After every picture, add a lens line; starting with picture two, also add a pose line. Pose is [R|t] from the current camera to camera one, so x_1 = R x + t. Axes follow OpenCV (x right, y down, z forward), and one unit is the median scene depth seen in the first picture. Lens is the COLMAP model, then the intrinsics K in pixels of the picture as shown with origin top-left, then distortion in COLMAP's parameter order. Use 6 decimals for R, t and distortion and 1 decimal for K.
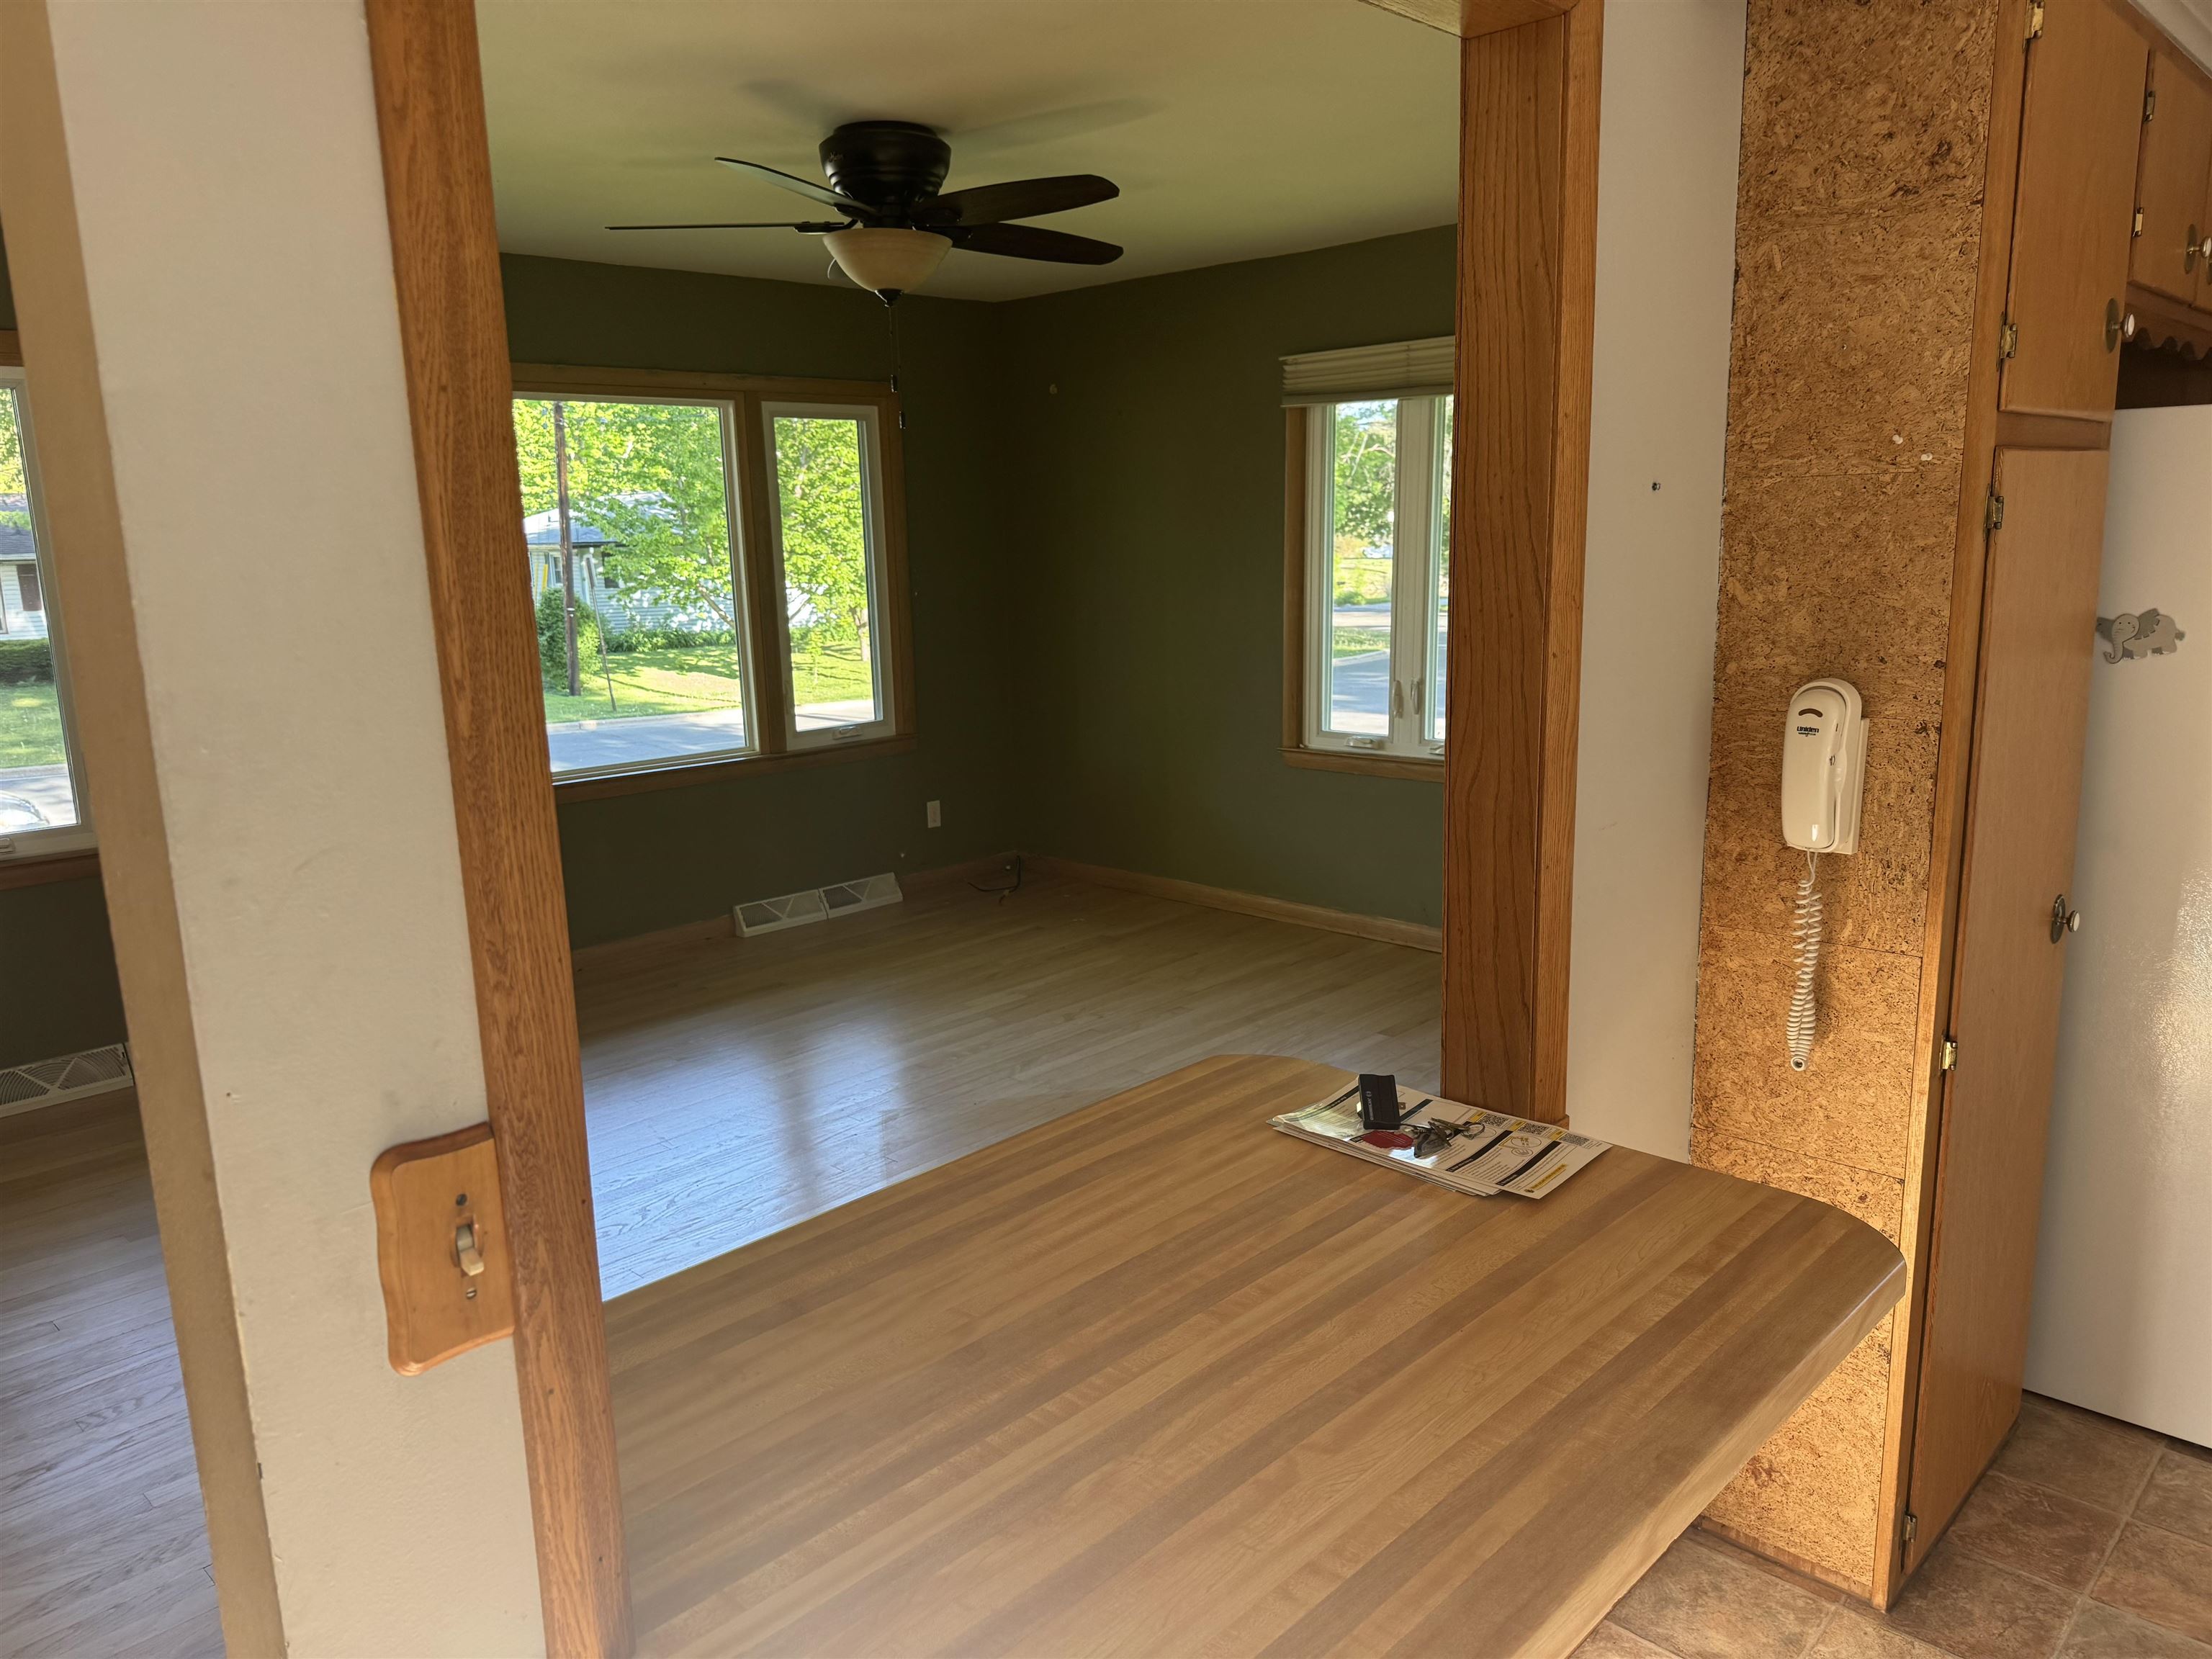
lens RADIAL K [[1570.4, 0, 1106.0], [0, 1570.4, 829.5], [0, 0, 1]] dist [-0.002342, -0.007780]
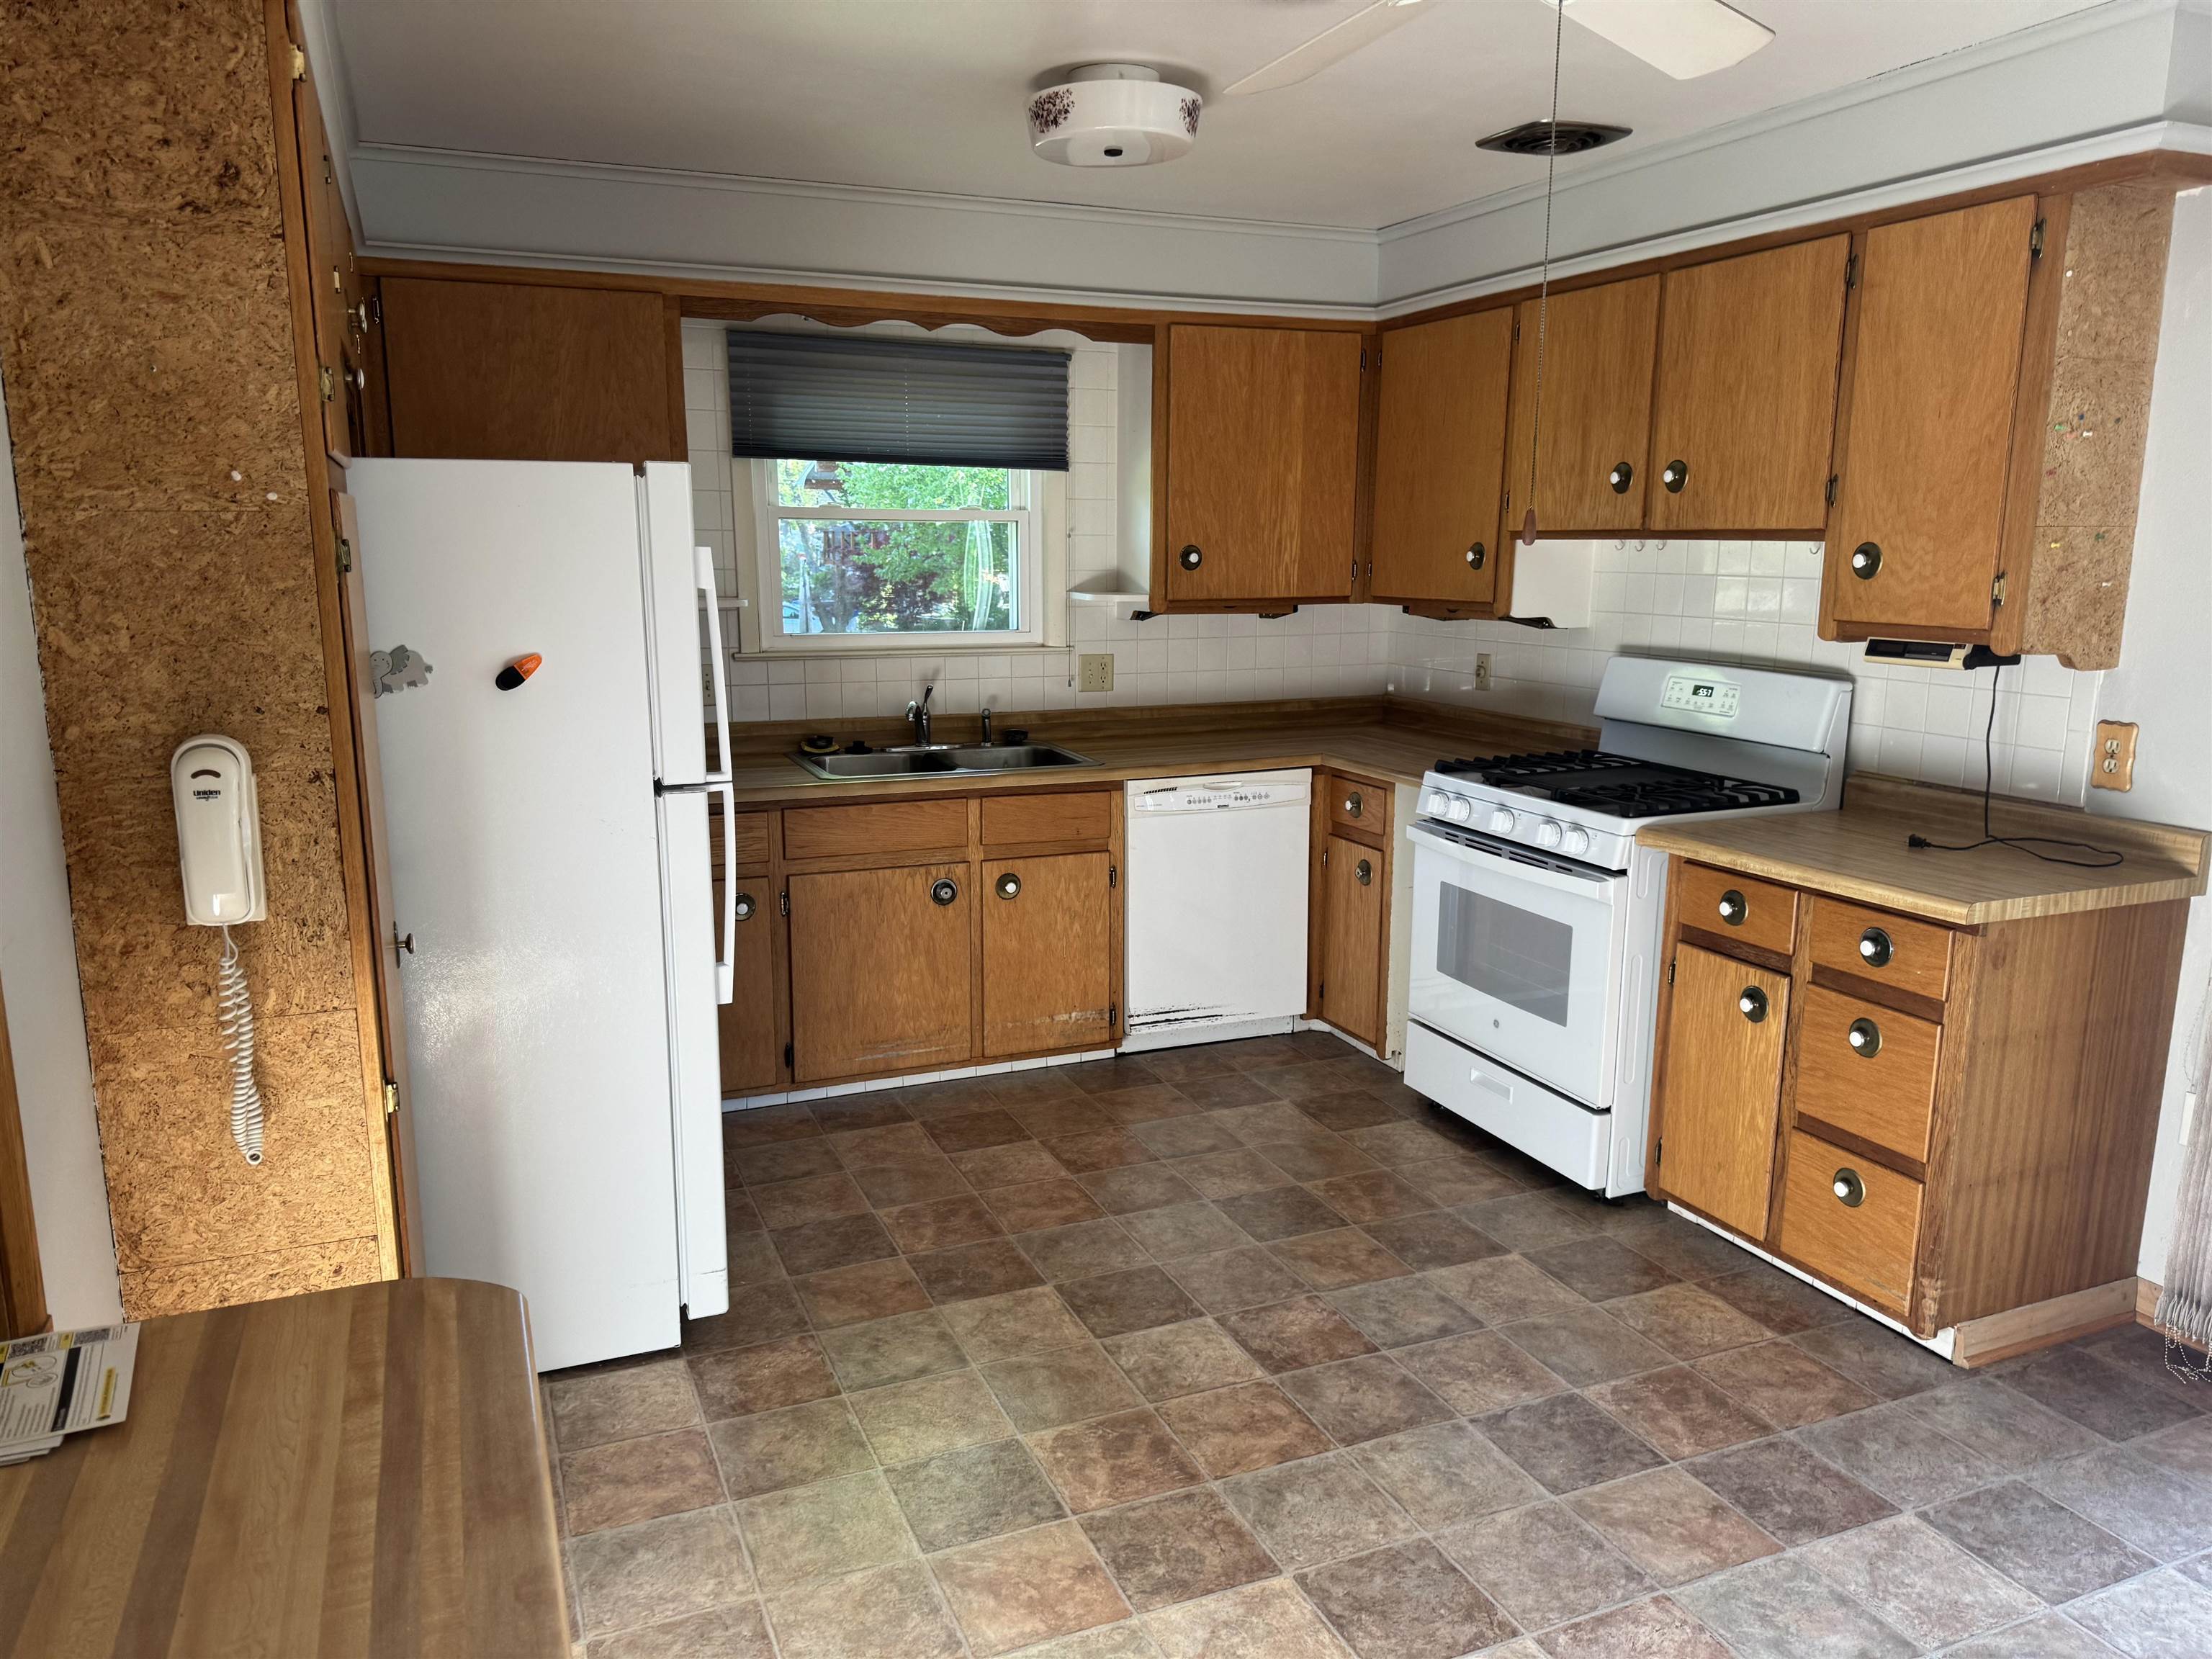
lens RADIAL K [[1556.0, 0, 1098.9], [0, 1556.0, 837.8], [0, 0, 1]] dist [0.002380, -0.006221]
pose [[0.391985, -0.147919, 0.908002, -0.159364], [0.163424, 0.982488, 0.089503, -0.033262], [-0.905340, 0.113306, 0.409294, 0.167676]]
